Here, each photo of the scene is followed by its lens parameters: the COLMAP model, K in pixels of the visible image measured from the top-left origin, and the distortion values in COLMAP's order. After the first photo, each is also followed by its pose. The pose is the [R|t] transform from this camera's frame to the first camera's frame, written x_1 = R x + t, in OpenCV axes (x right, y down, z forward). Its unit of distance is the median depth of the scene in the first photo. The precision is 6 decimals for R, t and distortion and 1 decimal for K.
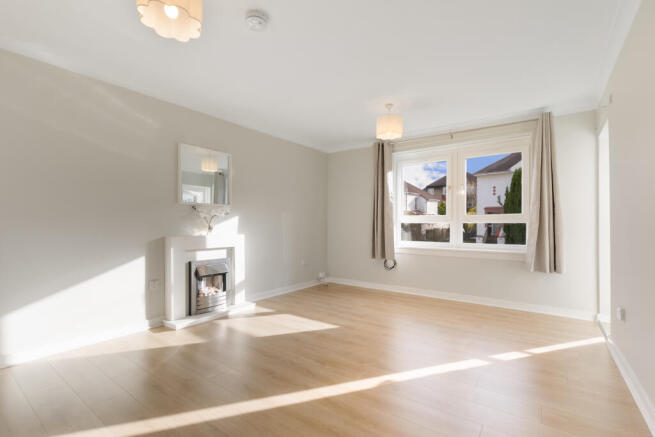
lens RADIAL K [[308.2, 0, 327.5], [0, 308.2, 218.5], [0, 0, 1]] dist [-0.003307, -0.000556]
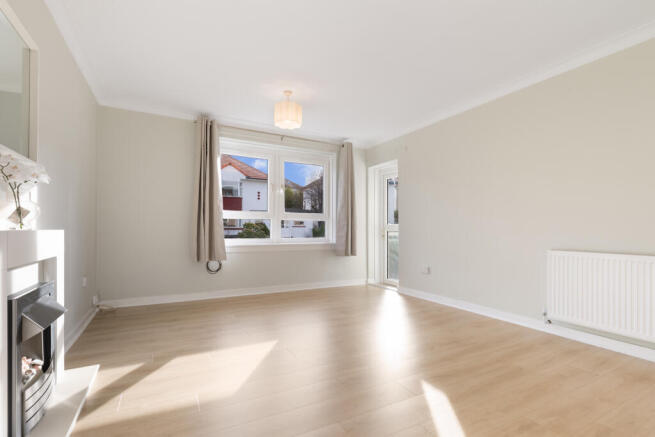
lens RADIAL K [[308.2, 0, 327.5], [0, 308.2, 218.5], [0, 0, 1]] dist [-0.003307, -0.000556]
pose [[0.405100, 0.026098, 0.913900, -0.556691], [-0.030358, 0.999425, -0.015084, 0.024455], [-0.913768, -0.021634, 0.405660, 0.466647]]
